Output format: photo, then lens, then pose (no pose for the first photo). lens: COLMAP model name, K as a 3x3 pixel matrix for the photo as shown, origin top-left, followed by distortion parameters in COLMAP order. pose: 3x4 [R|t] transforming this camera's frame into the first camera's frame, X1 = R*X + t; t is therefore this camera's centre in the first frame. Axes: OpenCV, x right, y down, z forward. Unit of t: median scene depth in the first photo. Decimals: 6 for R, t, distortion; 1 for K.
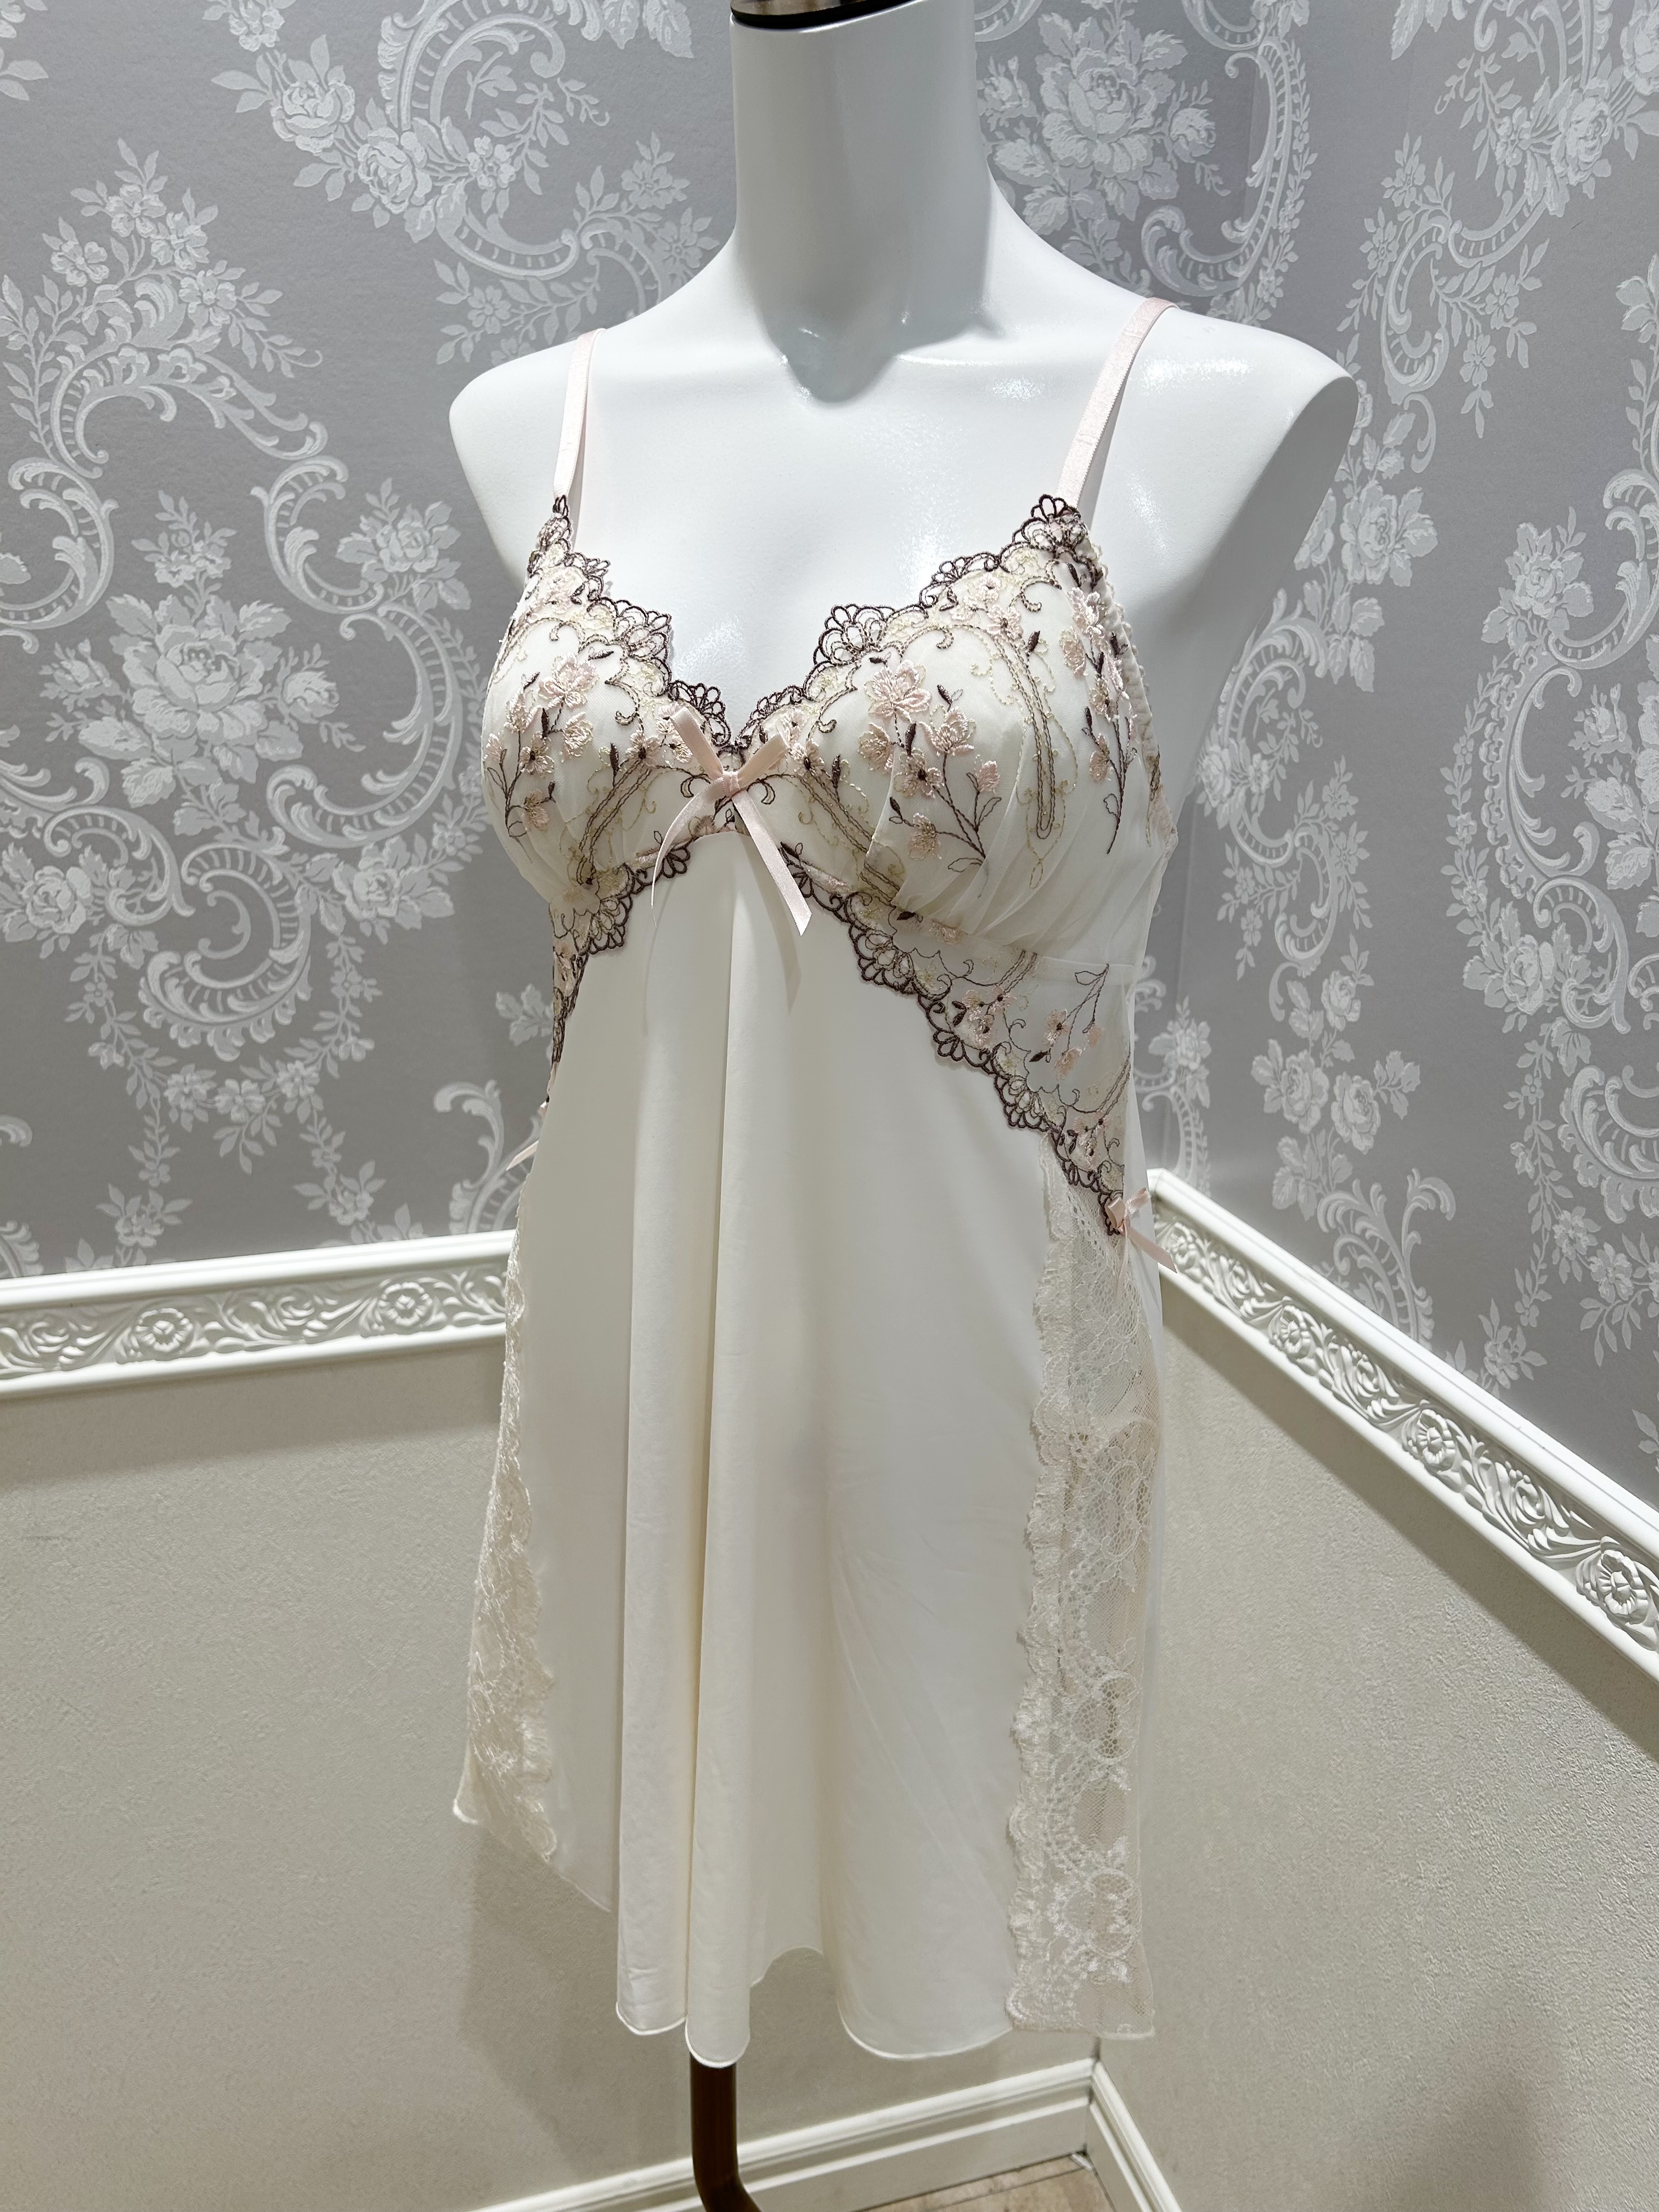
lens RADIAL K [[1696.6, 0, 829.5], [0, 1696.6, 1106.0], [0, 0, 1]] dist [0.023779, -0.057736]
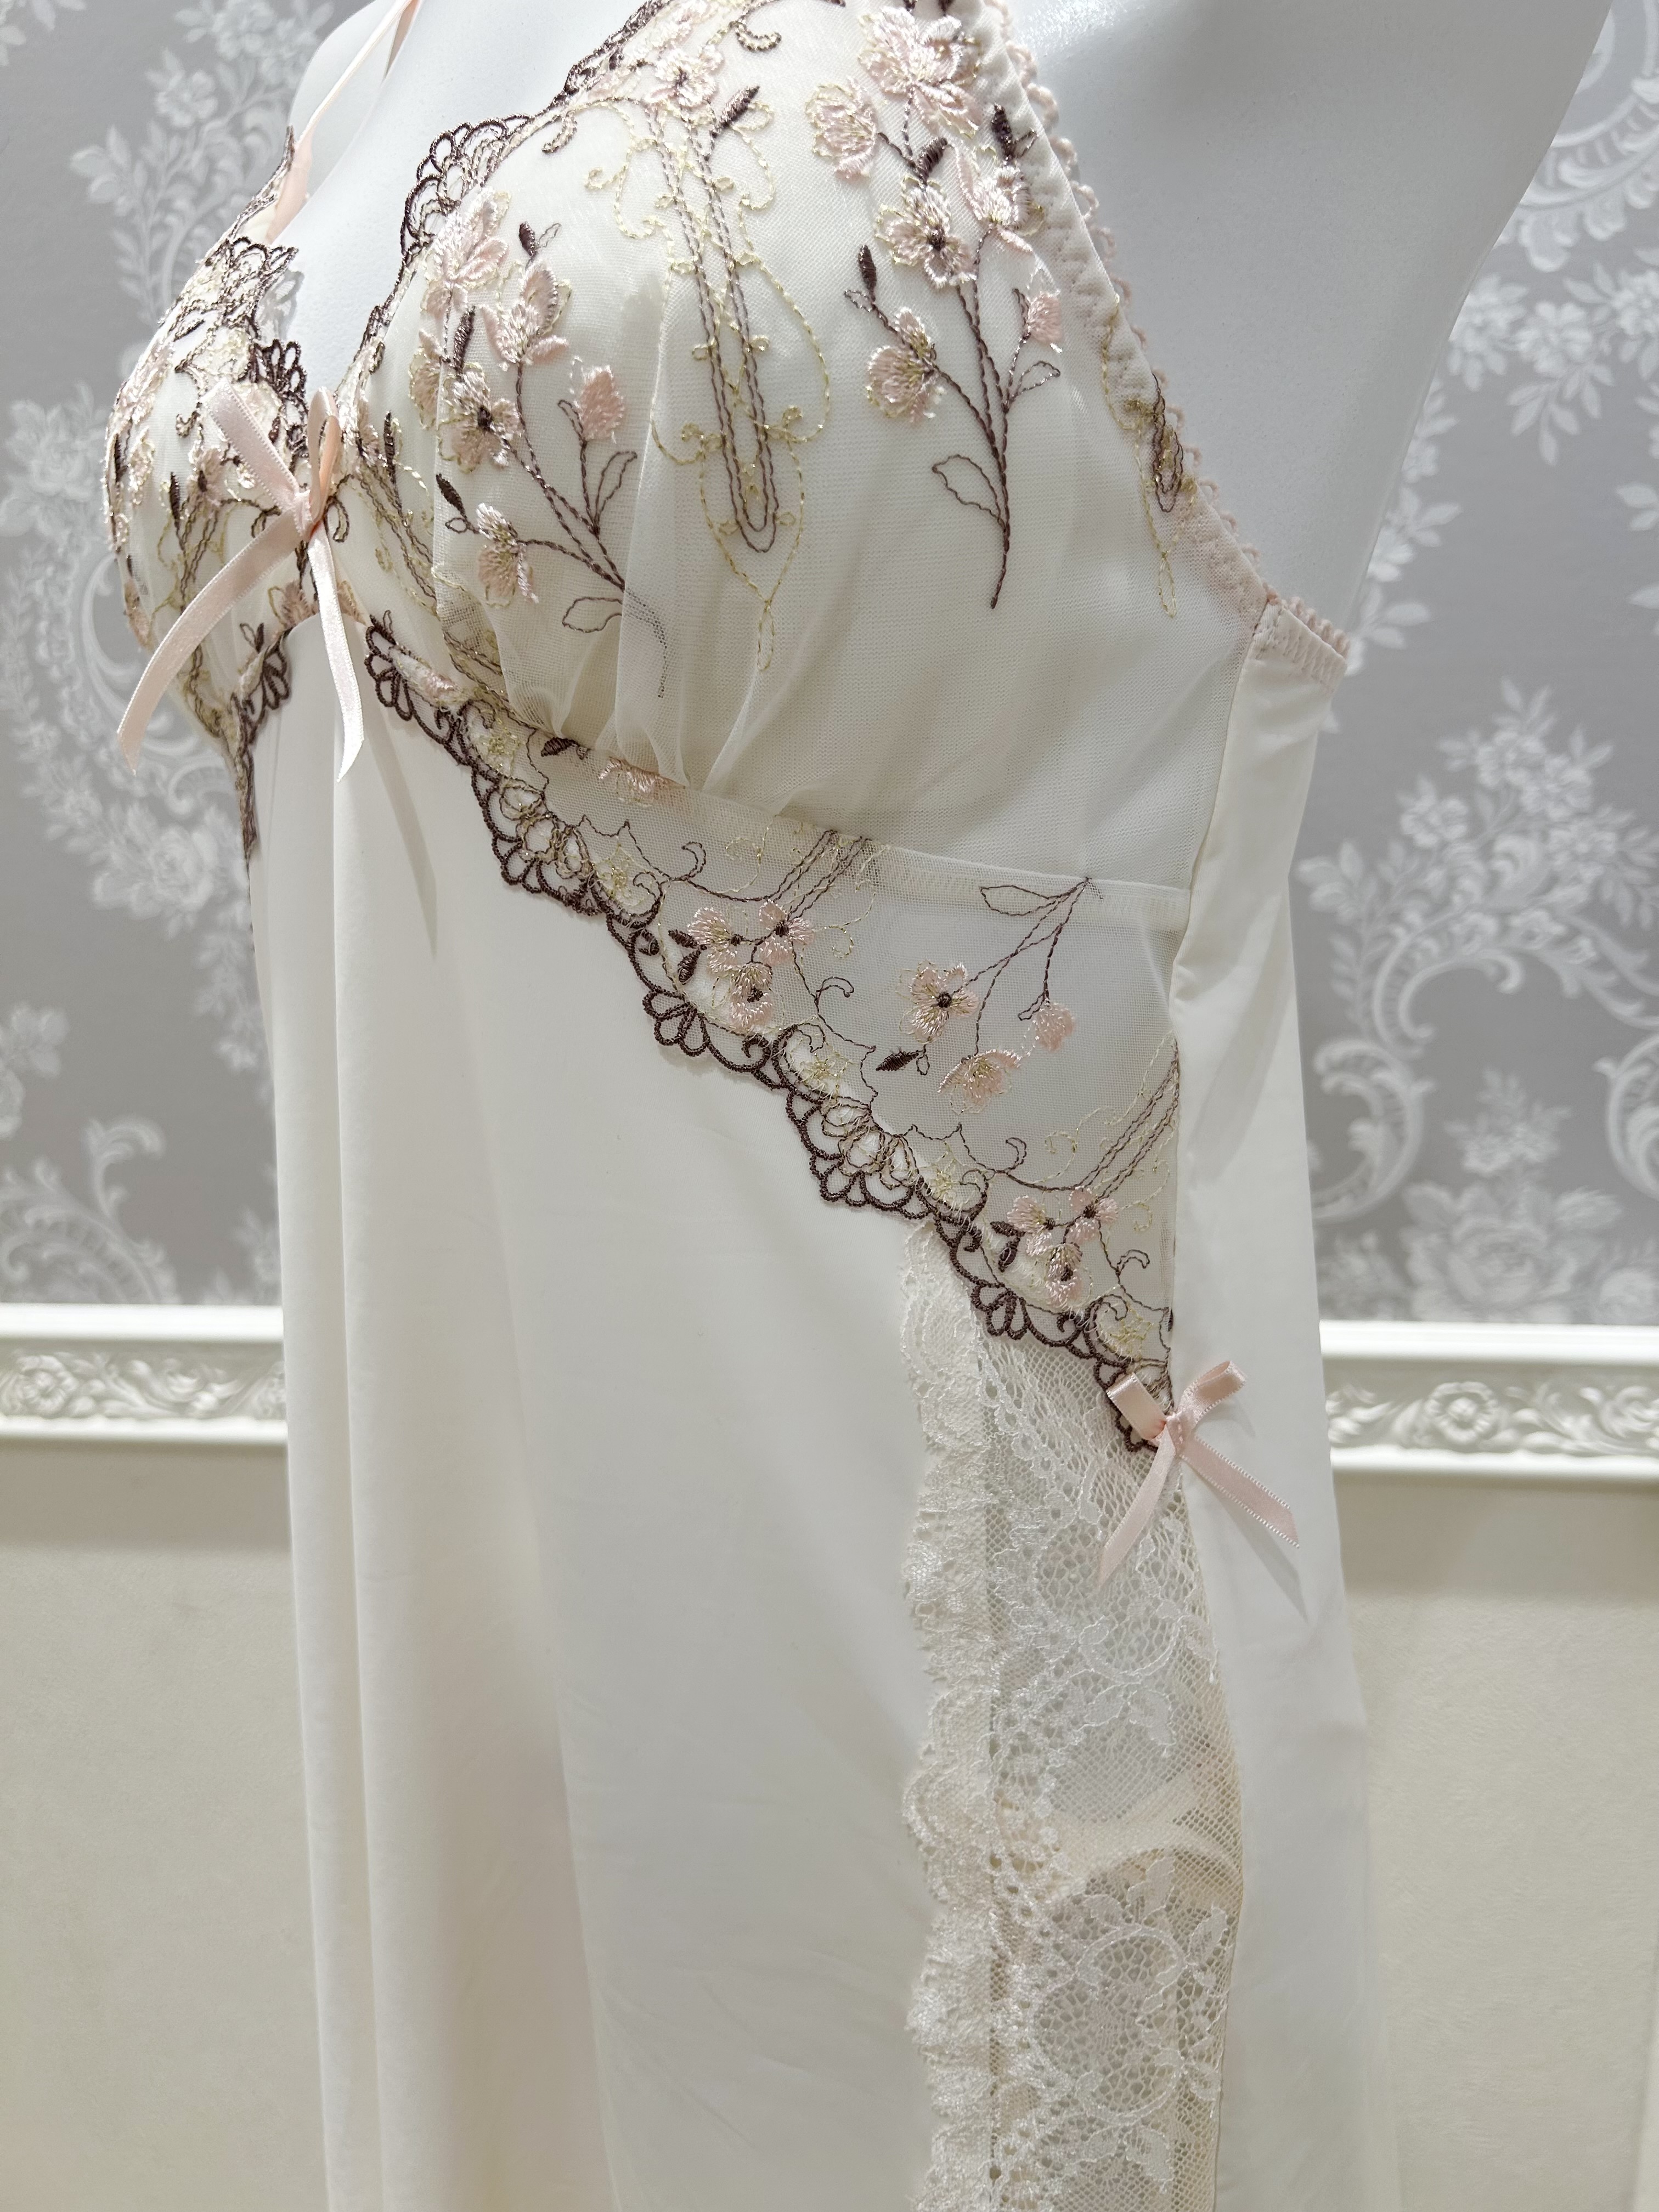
lens RADIAL K [[1696.6, 0, 829.5], [0, 1696.6, 1106.0], [0, 0, 1]] dist [0.023779, -0.057736]
pose [[0.902868, 0.057209, -0.426095, 0.316815], [-0.079079, 0.996295, -0.033798, 0.001451], [0.422583, 0.064211, 0.904047, 0.568450]]
